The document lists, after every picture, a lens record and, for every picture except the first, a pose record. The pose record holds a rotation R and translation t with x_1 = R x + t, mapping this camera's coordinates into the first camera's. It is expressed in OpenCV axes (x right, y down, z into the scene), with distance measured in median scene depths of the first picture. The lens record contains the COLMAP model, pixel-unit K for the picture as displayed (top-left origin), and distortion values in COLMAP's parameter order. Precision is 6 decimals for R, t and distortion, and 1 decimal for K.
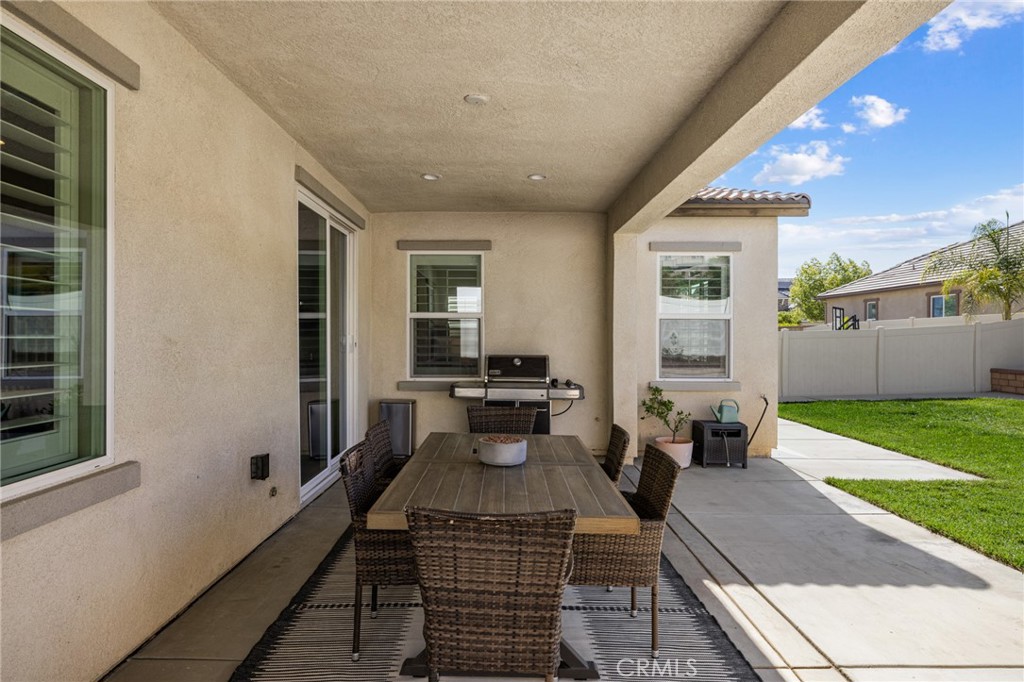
lens RADIAL K [[579.1, 0, 512.0], [0, 579.1, 341.0], [0, 0, 1]] dist [0.000540, 0.000275]
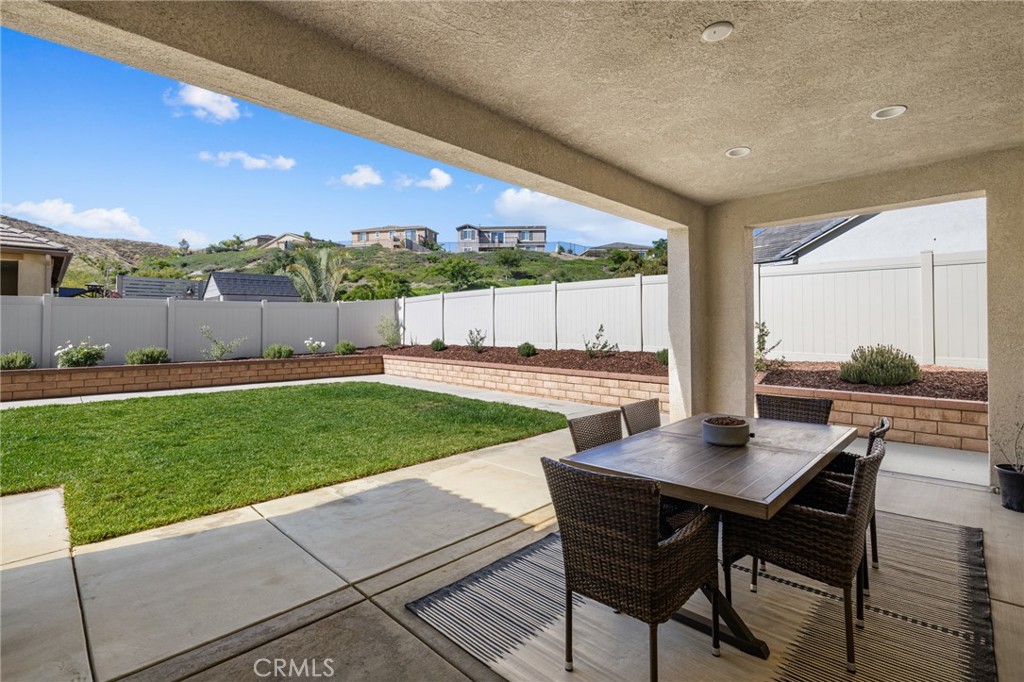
lens RADIAL K [[471.2, 0, 513.4], [0, 471.2, 321.6], [0, 0, 1]] dist [-0.001487, -0.000045]
pose [[-0.699924, 0.010155, 0.714145, -0.178760], [0.005996, 0.999947, -0.008342, -0.007318], [-0.714192, -0.001557, -0.699948, 0.904639]]
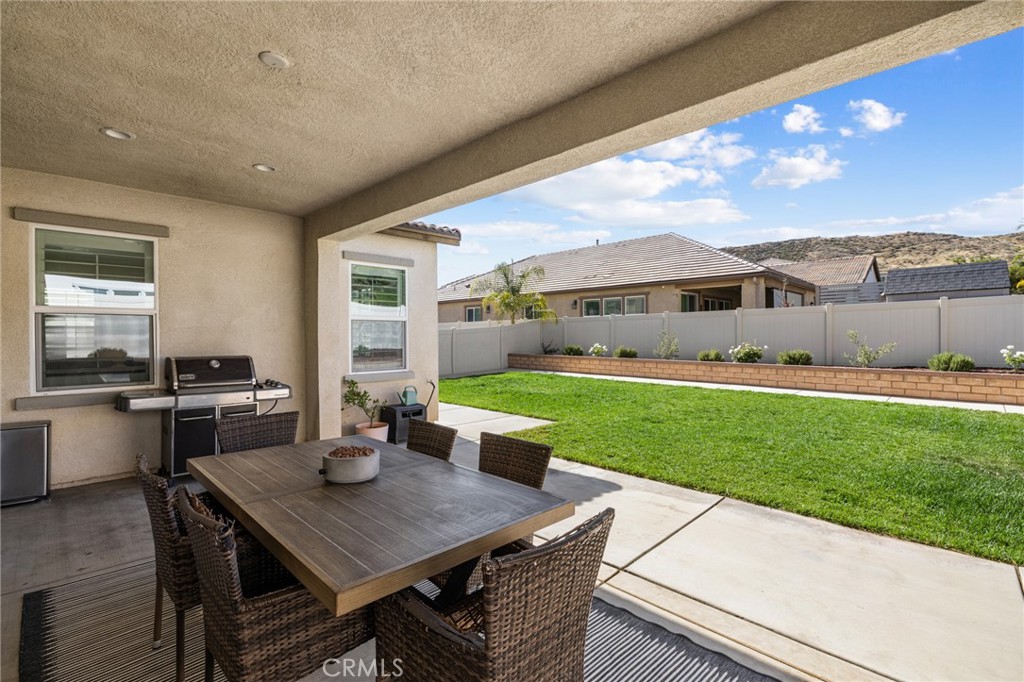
lens RADIAL K [[459.6, 0, 510.5], [0, 459.6, 336.4], [0, 0, 1]] dist [-0.003018, 0.000007]
pose [[0.712500, -0.007329, 0.701634, -0.160207], [0.009851, 0.999951, 0.000442, -0.003204], [-0.701603, 0.006597, 0.712538, 0.150029]]
